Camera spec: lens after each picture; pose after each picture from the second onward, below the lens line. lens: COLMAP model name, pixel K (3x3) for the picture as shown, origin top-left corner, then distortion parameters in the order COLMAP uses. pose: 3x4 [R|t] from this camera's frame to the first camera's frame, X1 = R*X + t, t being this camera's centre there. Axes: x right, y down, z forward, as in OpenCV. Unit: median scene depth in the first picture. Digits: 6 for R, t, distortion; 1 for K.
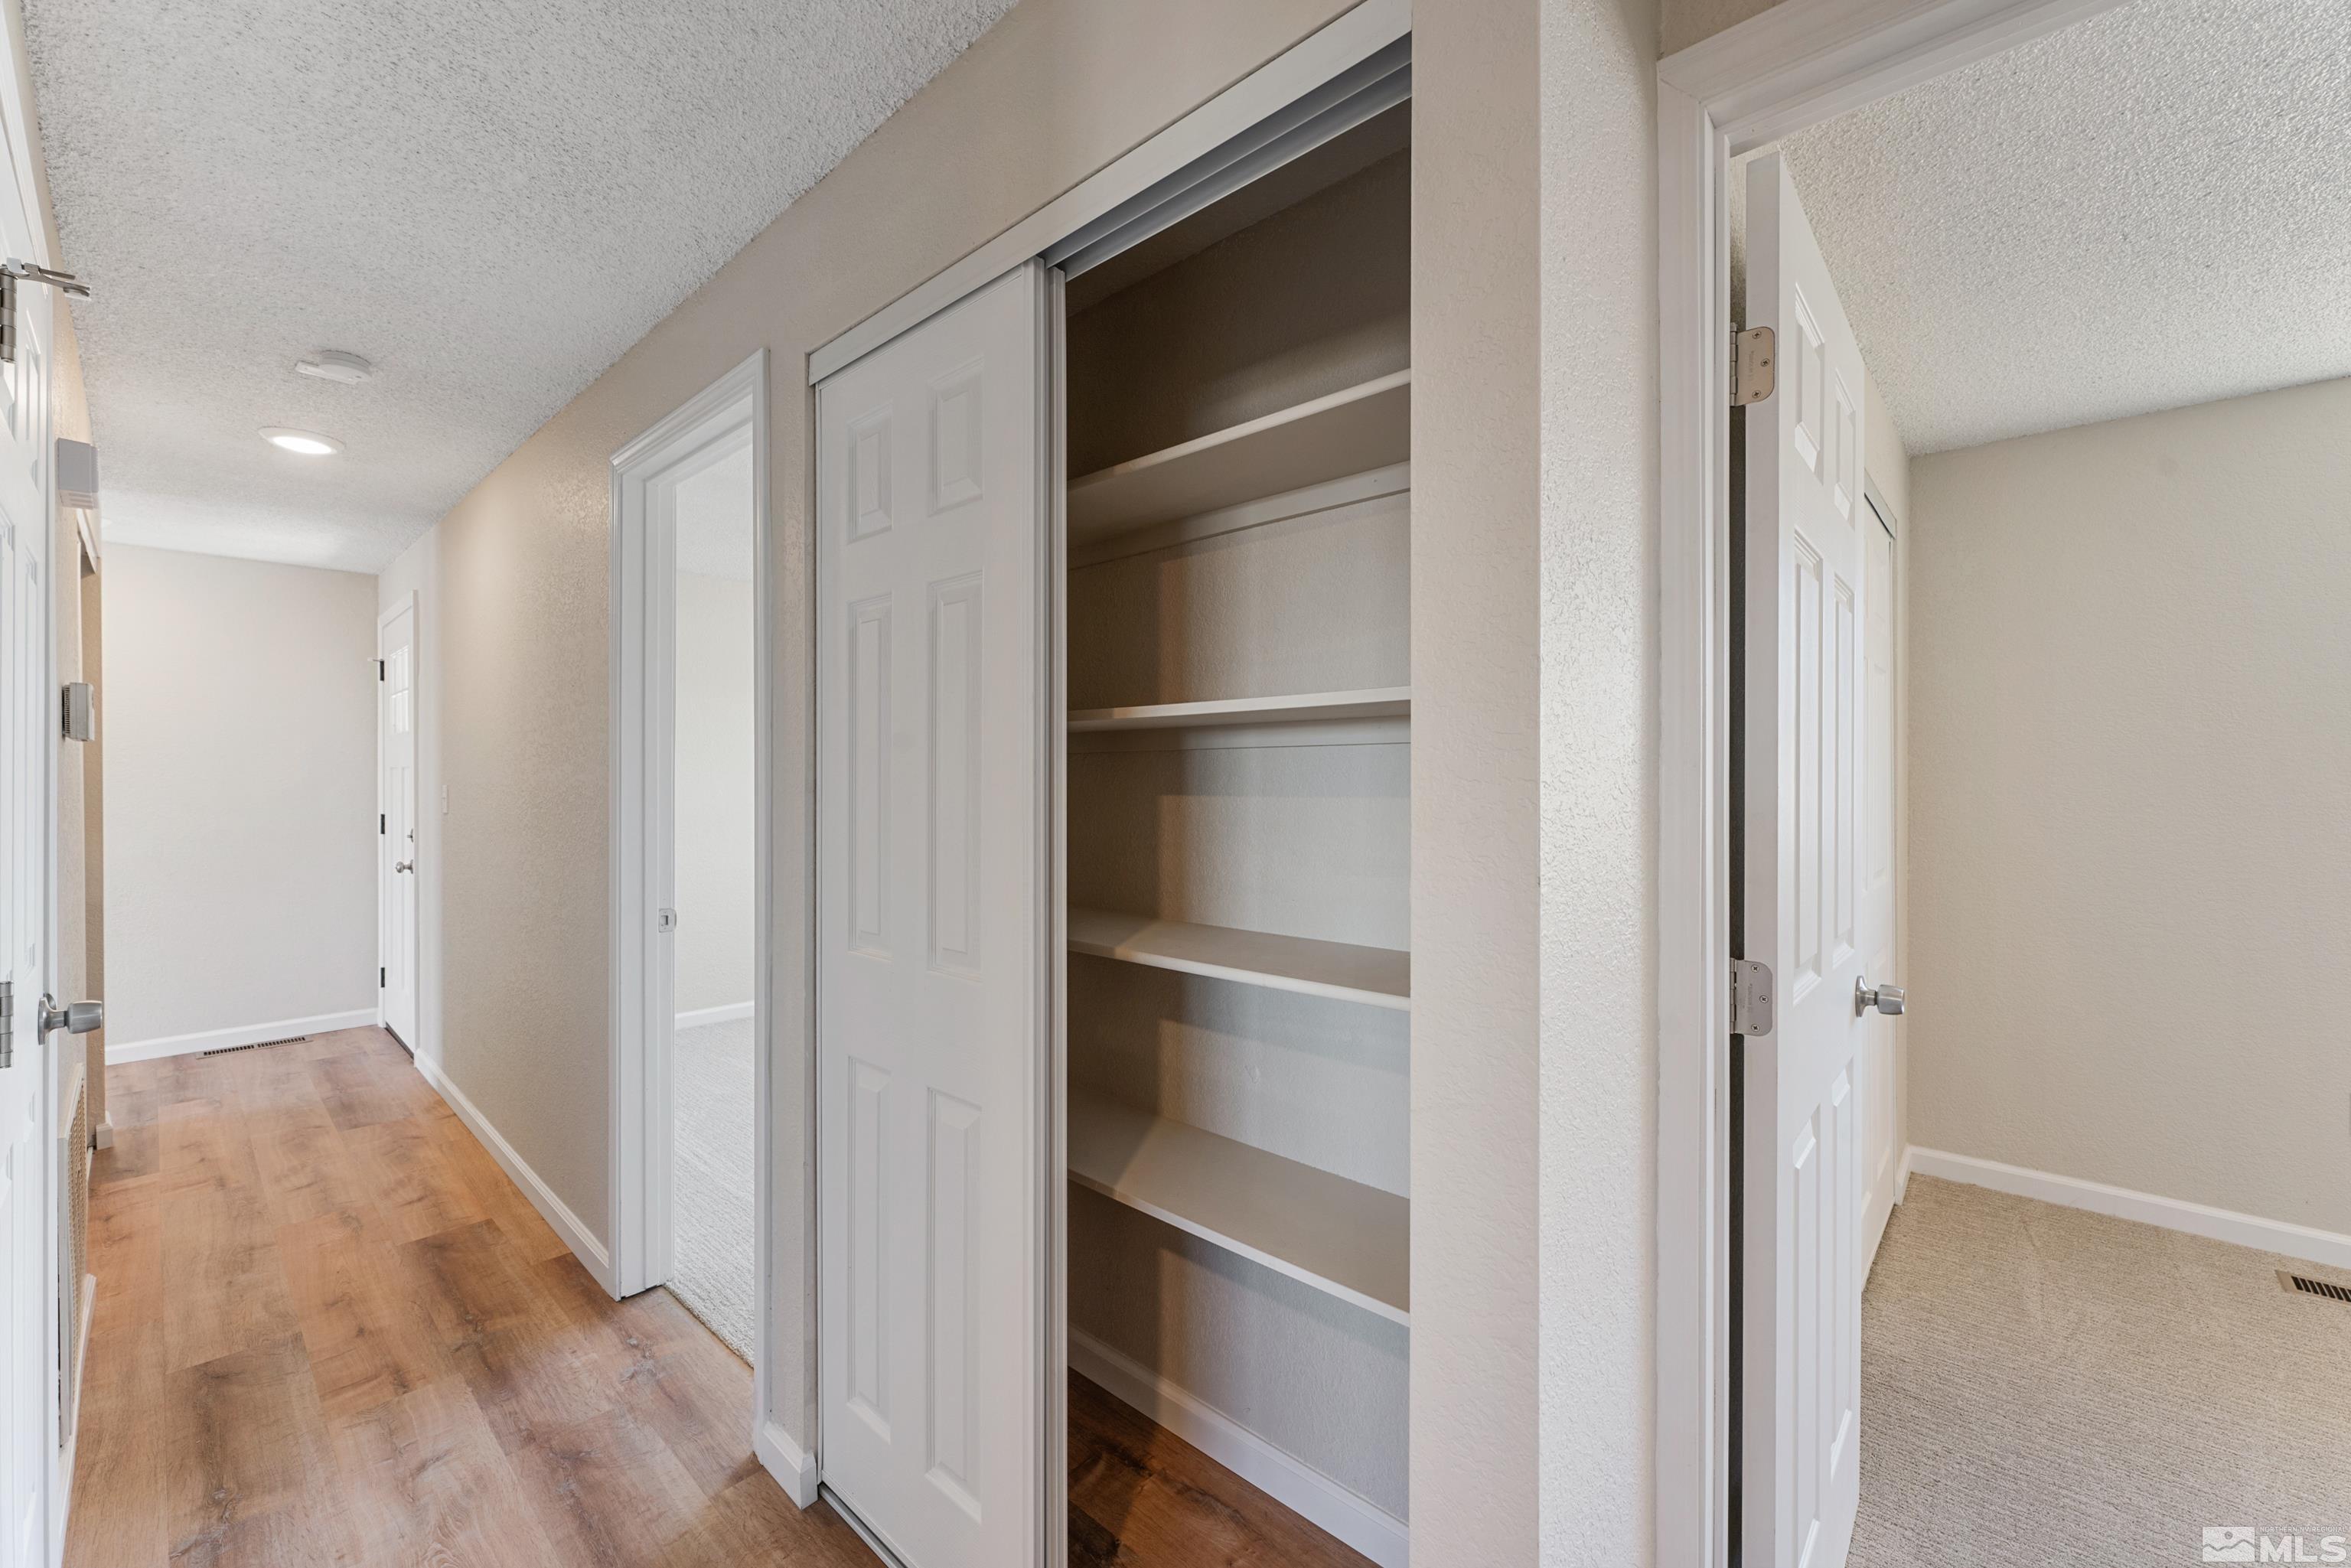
lens RADIAL K [[938.2, 0, 1179.8], [0, 938.2, 785.6], [0, 0, 1]] dist [0.001270, -0.000583]
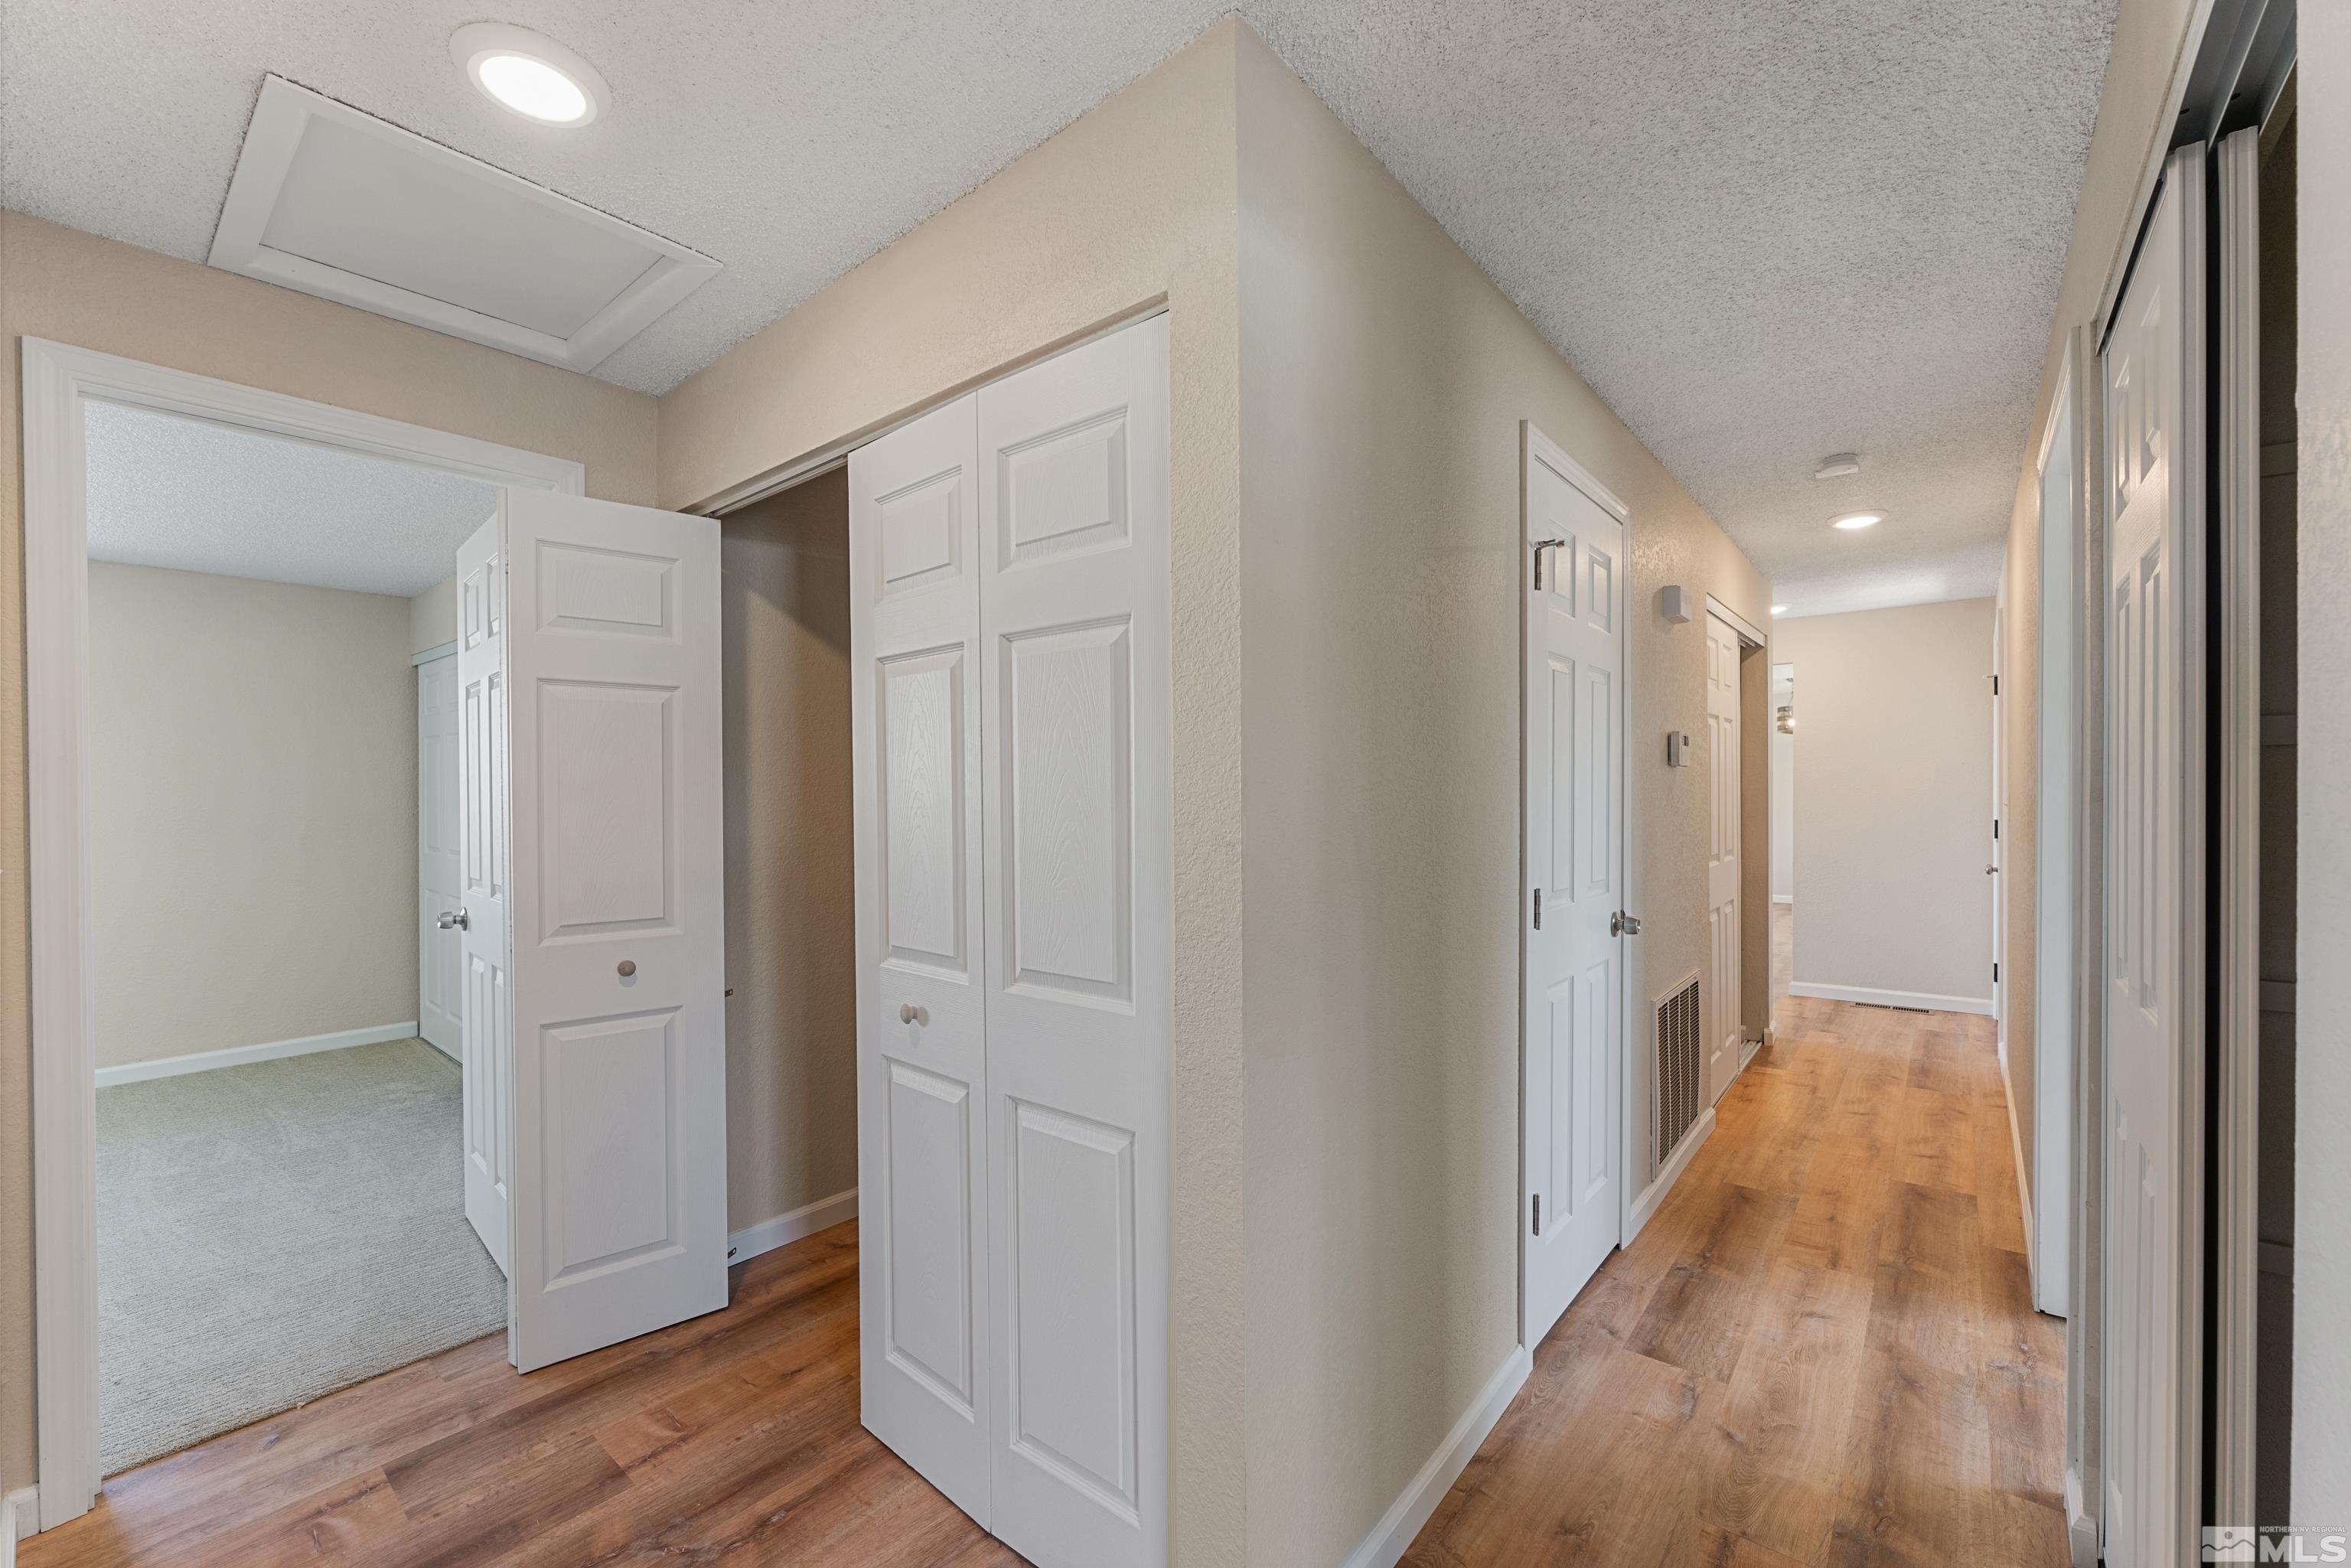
lens RADIAL K [[938.2, 0, 1181.7], [0, 938.2, 795.6], [0, 0, 1]] dist [0.001270, -0.000583]
pose [[0.047200, 0.000842, -0.998885, 0.355667], [0.002685, 0.999996, 0.000970, -0.001093], [0.998882, -0.002728, 0.047198, 0.049747]]
